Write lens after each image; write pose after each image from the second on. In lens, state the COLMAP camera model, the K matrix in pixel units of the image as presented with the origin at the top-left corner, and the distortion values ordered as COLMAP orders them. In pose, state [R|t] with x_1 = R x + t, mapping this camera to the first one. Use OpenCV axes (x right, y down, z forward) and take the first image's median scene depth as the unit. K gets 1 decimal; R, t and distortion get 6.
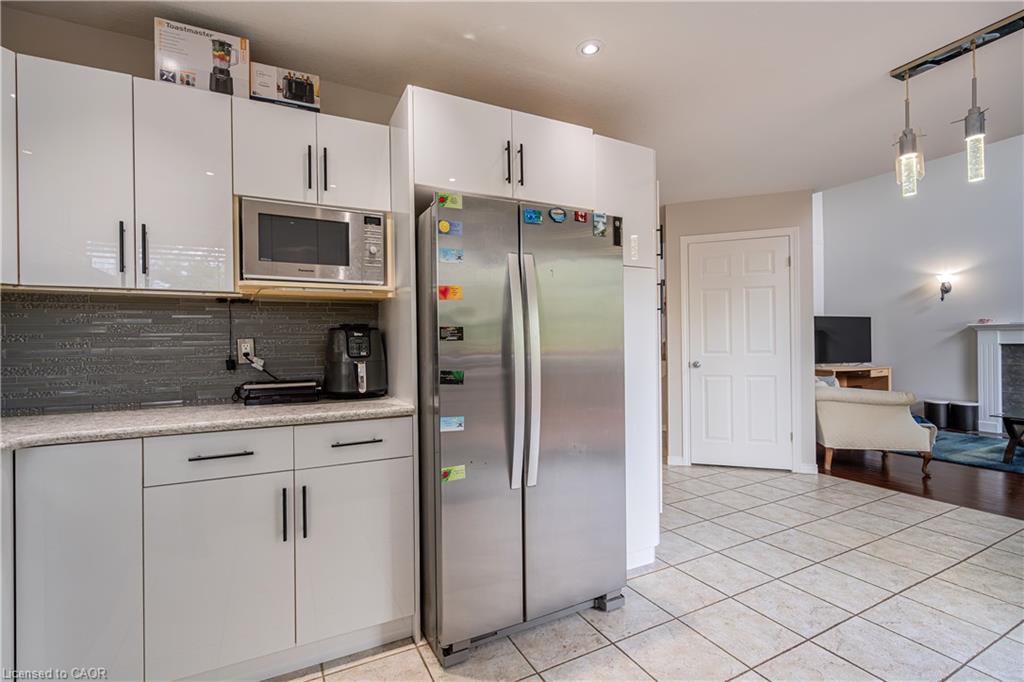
lens RADIAL K [[456.4, 0, 503.1], [0, 456.4, 345.0], [0, 0, 1]] dist [0.001007, 0.000122]
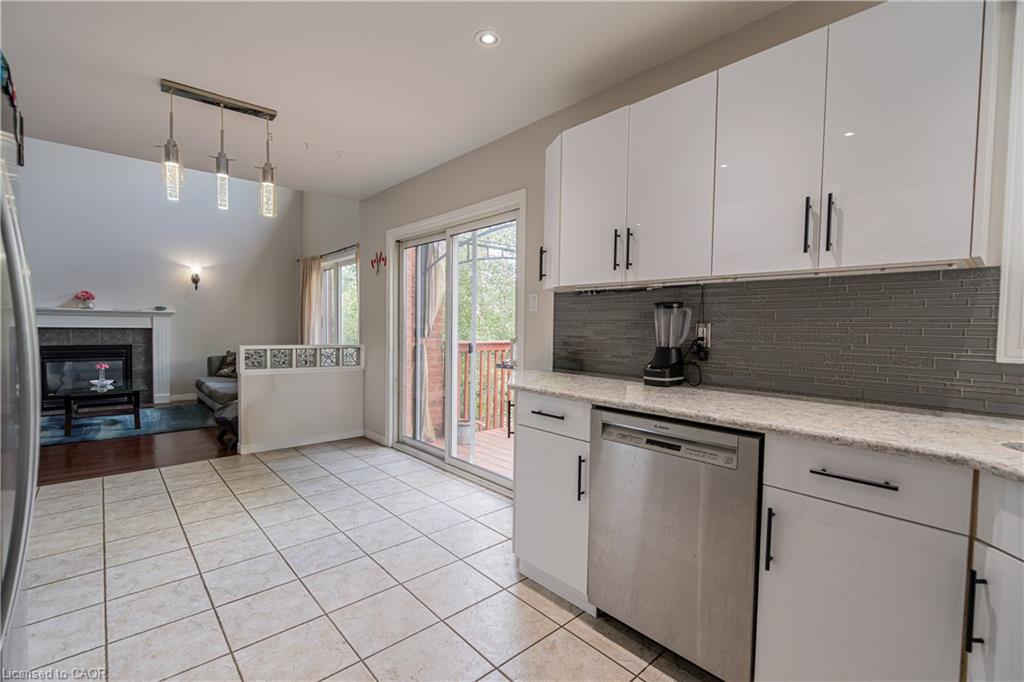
lens RADIAL K [[456.4, 0, 503.7], [0, 456.4, 339.9], [0, 0, 1]] dist [0.001007, 0.000122]
pose [[-0.256024, -0.018862, 0.966486, -0.390995], [-0.011543, 0.999798, 0.016454, -0.007150], [-0.966601, -0.006943, -0.256190, 0.458006]]
